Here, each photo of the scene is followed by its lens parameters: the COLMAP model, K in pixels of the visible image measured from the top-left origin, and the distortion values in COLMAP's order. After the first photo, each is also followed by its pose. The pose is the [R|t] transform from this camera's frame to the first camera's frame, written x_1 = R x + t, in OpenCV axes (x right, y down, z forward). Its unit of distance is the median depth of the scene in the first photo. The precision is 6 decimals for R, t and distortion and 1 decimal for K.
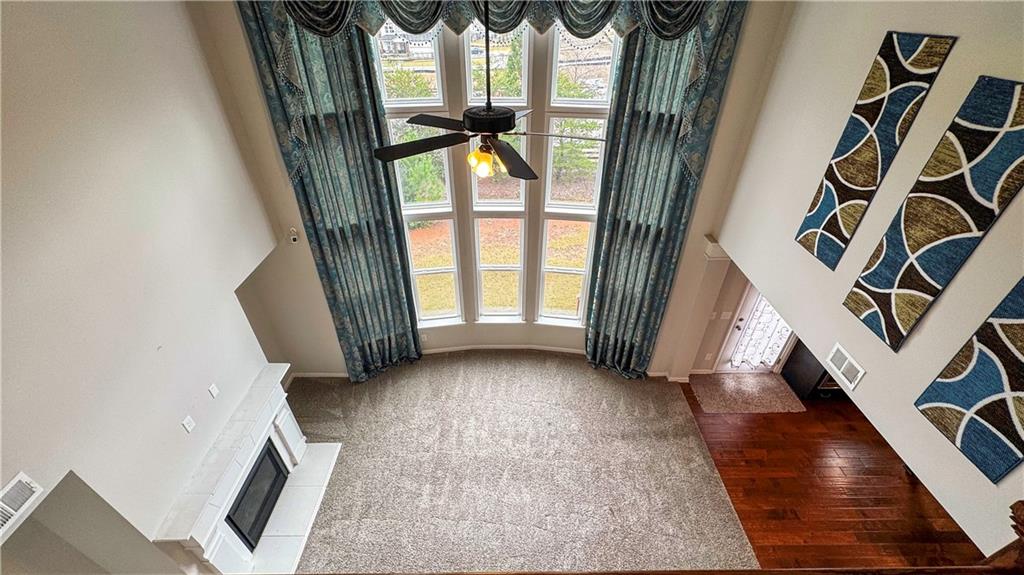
lens RADIAL K [[414.0, 0, 511.1], [0, 414.0, 289.9], [0, 0, 1]] dist [0.002931, -0.000068]
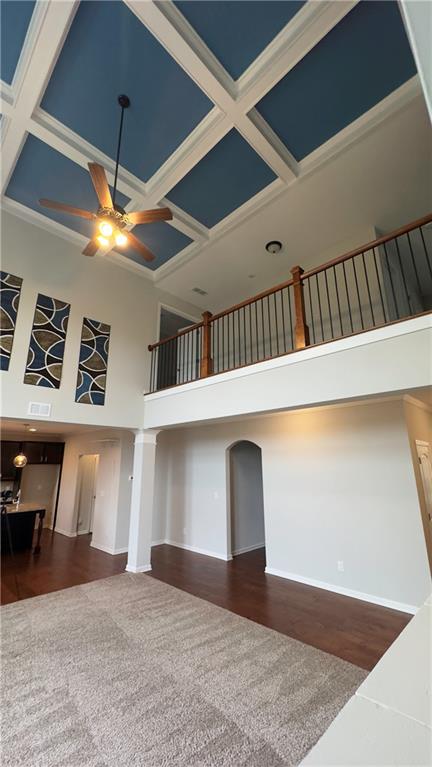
lens RADIAL K [[310.1, 0, 216.3], [0, 310.1, 386.6], [0, 0, 1]] dist [0.002931, -0.000068]
pose [[-0.691887, 0.172987, 0.700976, -1.070577], [0.419208, 0.886712, 0.194950, 0.173346], [-0.587840, 0.428738, -0.686023, 1.740187]]
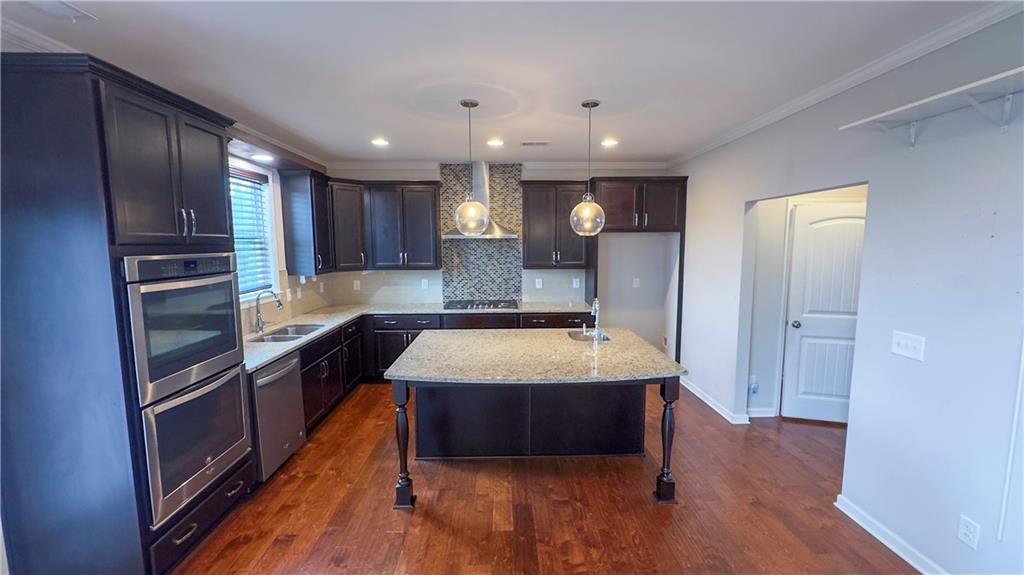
lens RADIAL K [[414.0, 0, 507.5], [0, 414.0, 291.9], [0, 0, 1]] dist [0.002931, -0.000068]
pose [[-0.000320, -0.125439, 0.992101, 0.942906], [0.589811, 0.801139, 0.101484, 0.476903], [-0.807541, 0.585185, 0.073729, 1.379287]]
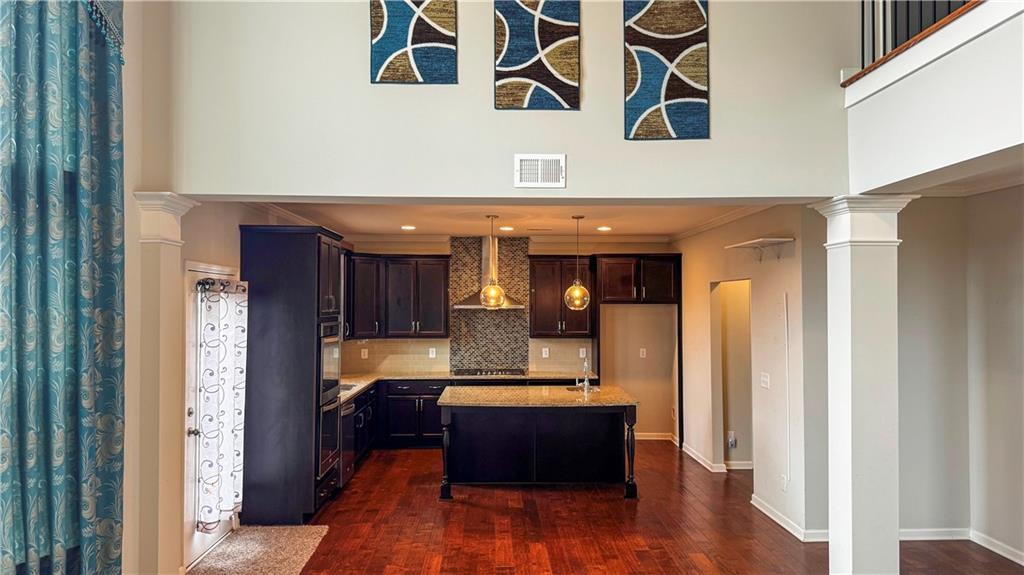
lens RADIAL K [[731.4, 0, 515.4], [0, 731.4, 297.1], [0, 0, 1]] dist [0.068599, -0.005043]
pose [[-0.017705, 0.003171, 0.999838, -0.722669], [0.584449, 0.811393, 0.007776, 0.398530], [-0.811237, 0.584492, -0.016219, 1.399644]]
